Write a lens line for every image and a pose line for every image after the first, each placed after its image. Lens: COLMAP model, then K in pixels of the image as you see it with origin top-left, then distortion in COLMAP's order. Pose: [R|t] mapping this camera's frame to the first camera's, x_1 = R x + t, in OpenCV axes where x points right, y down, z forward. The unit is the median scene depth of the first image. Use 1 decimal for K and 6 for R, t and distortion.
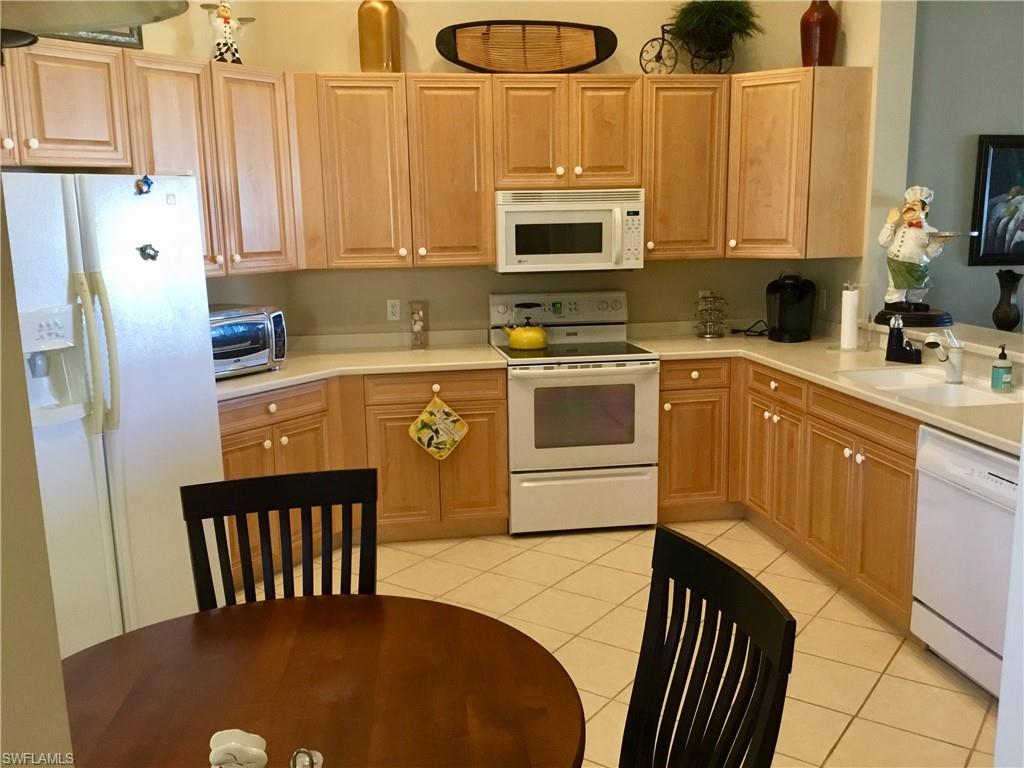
lens RADIAL K [[917.4, 0, 512.0], [0, 917.4, 384.0], [0, 0, 1]] dist [0.128096, -0.239435]
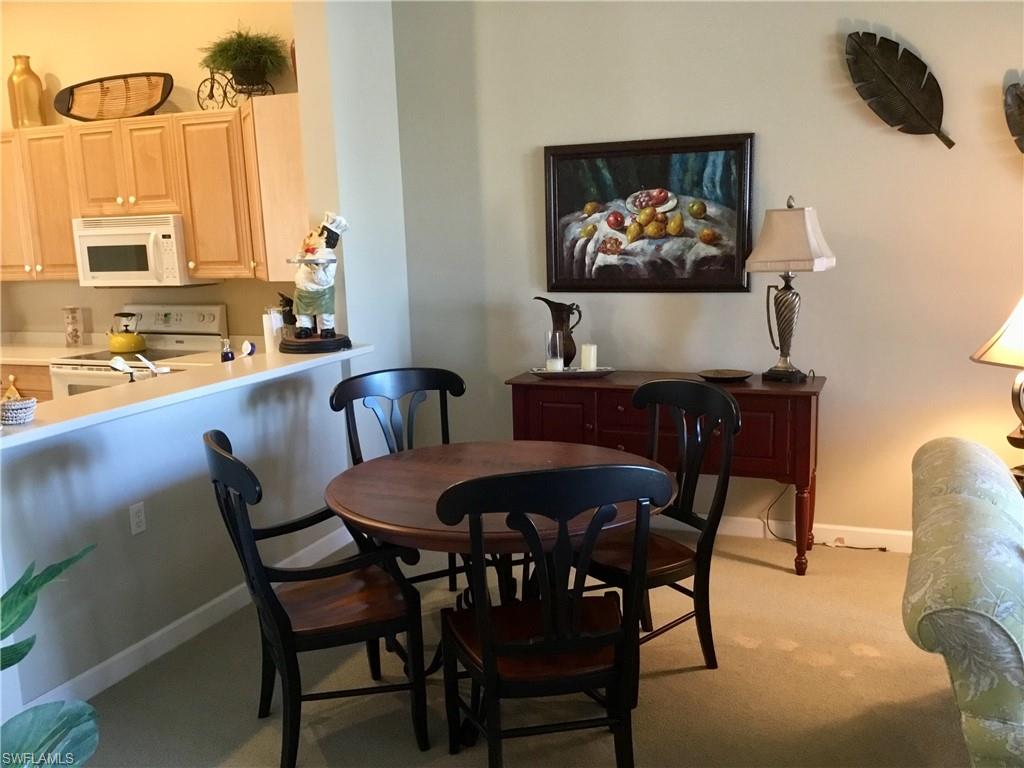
lens RADIAL K [[948.0, 0, 512.0], [0, 948.0, 384.0], [0, 0, 1]] dist [-0.018797, -0.019837]
pose [[0.856075, 0.078253, -0.510894, 1.091047], [-0.079446, 0.996648, 0.019532, -0.062919], [0.510710, 0.023868, 0.859422, 0.236714]]
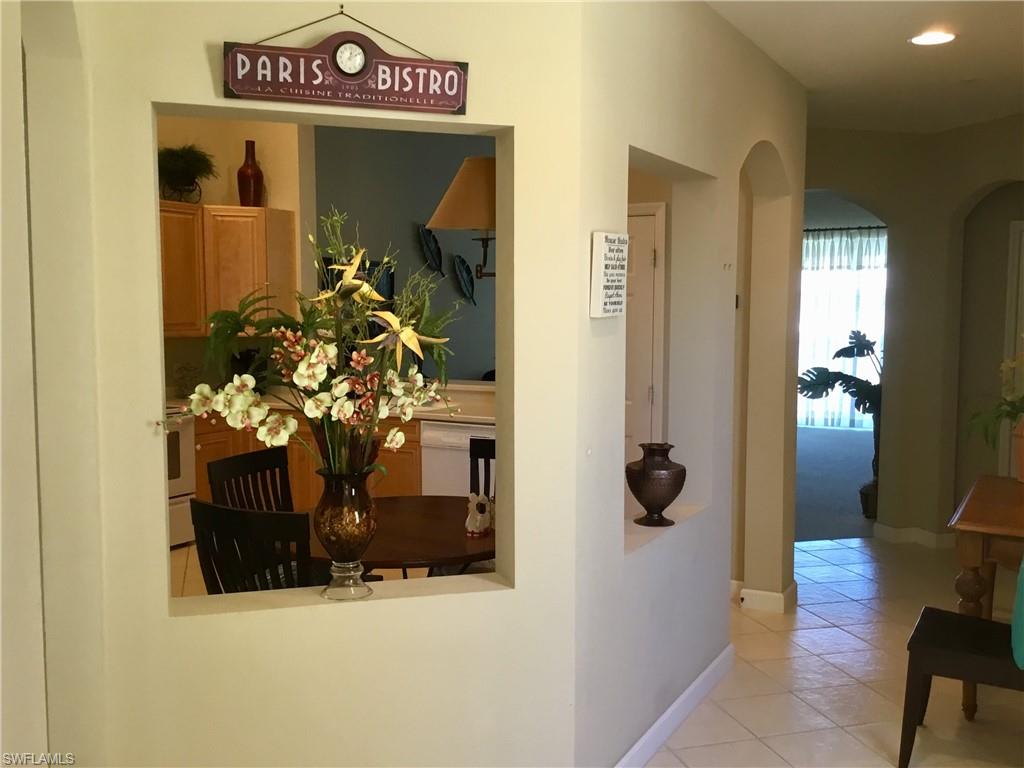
lens RADIAL K [[917.4, 0, 512.0], [0, 917.4, 384.0], [0, 0, 1]] dist [0.128096, -0.239435]
pose [[0.625232, -0.040573, 0.779383, -0.263436], [0.127068, 0.990614, -0.050367, 0.026621], [-0.770025, 0.130526, 0.624519, -0.081562]]
